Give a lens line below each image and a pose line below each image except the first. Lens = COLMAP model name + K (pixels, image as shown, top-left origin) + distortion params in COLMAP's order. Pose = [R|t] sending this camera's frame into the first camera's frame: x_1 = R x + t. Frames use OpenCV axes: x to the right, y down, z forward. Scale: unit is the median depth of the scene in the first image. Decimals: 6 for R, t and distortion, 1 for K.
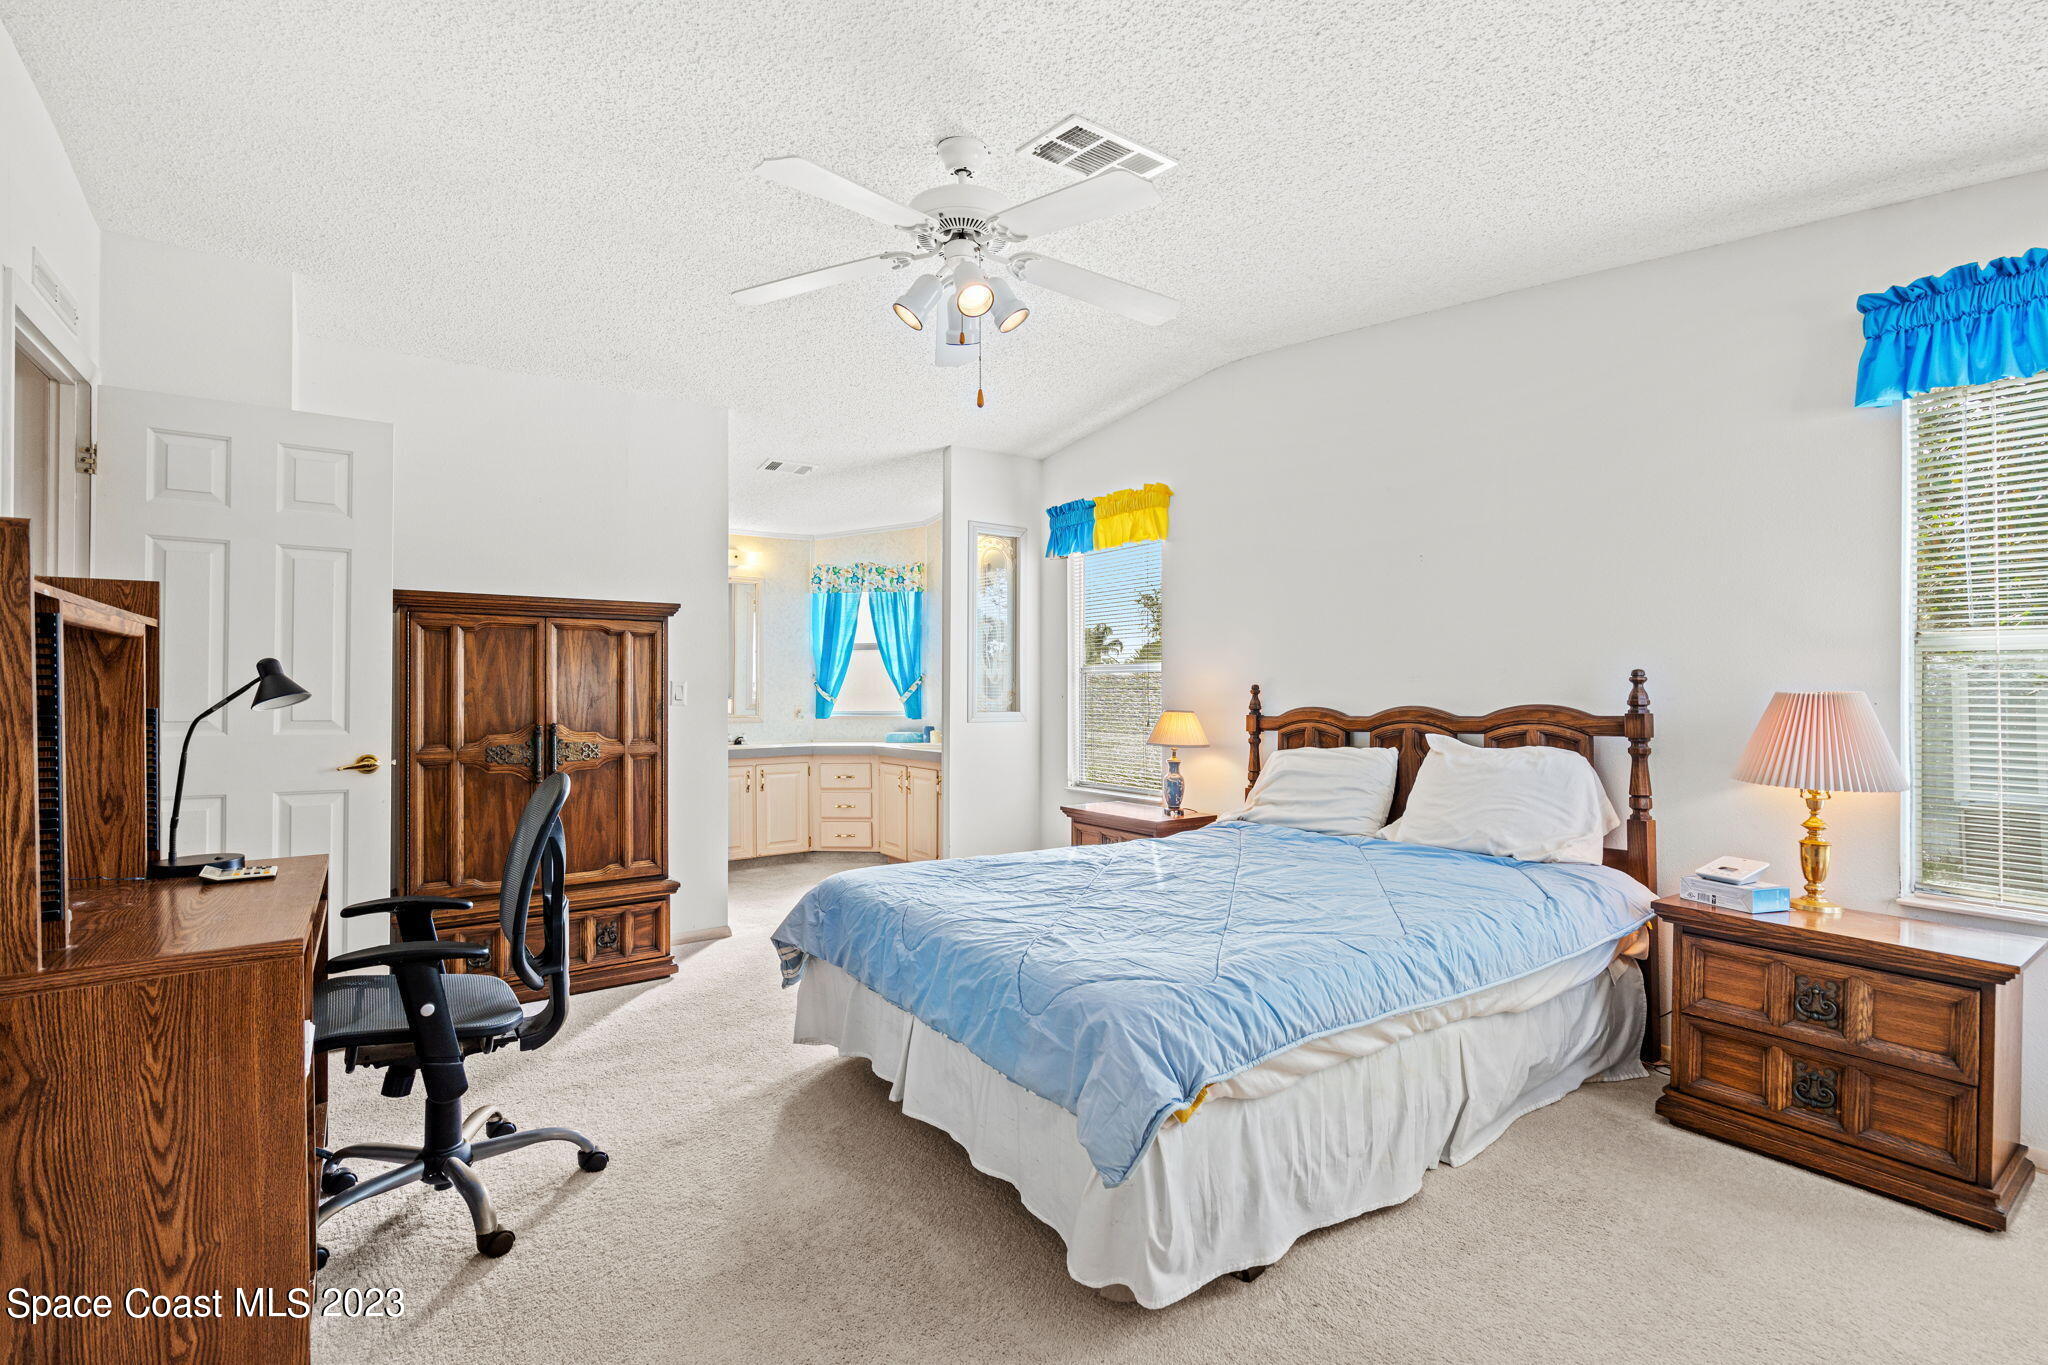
lens RADIAL K [[956.8, 0, 1029.0], [0, 956.8, 690.0], [0, 0, 1]] dist [-0.003960, -0.000094]
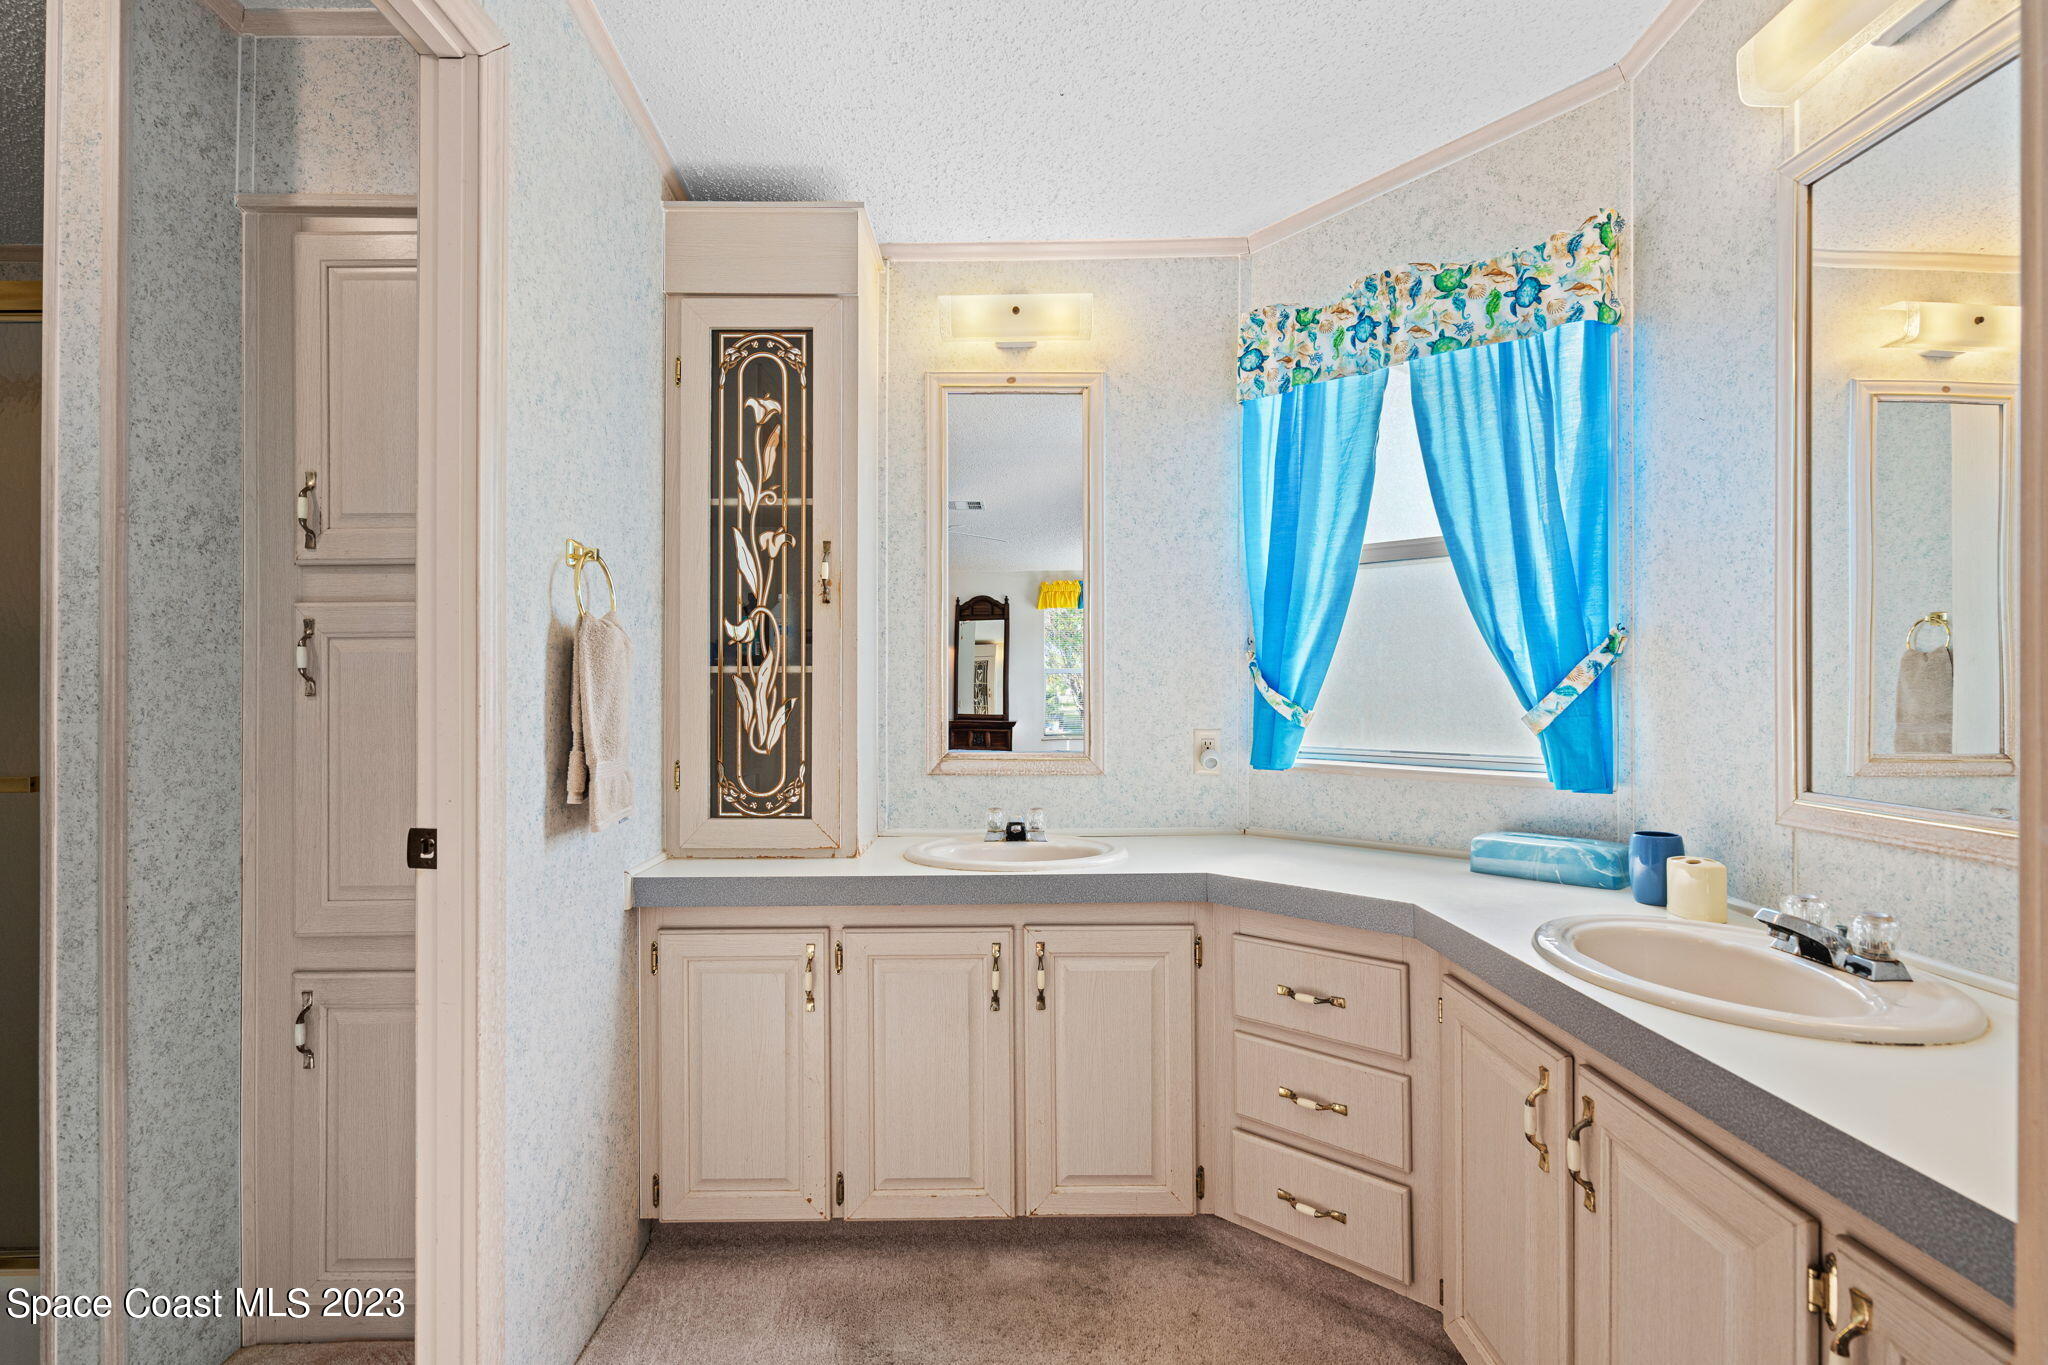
lens RADIAL K [[956.8, 0, 1040.8], [0, 956.8, 684.1], [0, 0, 1]] dist [-0.003960, -0.000094]
pose [[0.828972, -0.000767, -0.559290, -0.095706], [0.001174, 0.999999, 0.000368, -0.001008], [0.559290, -0.000962, 0.828972, 0.684936]]
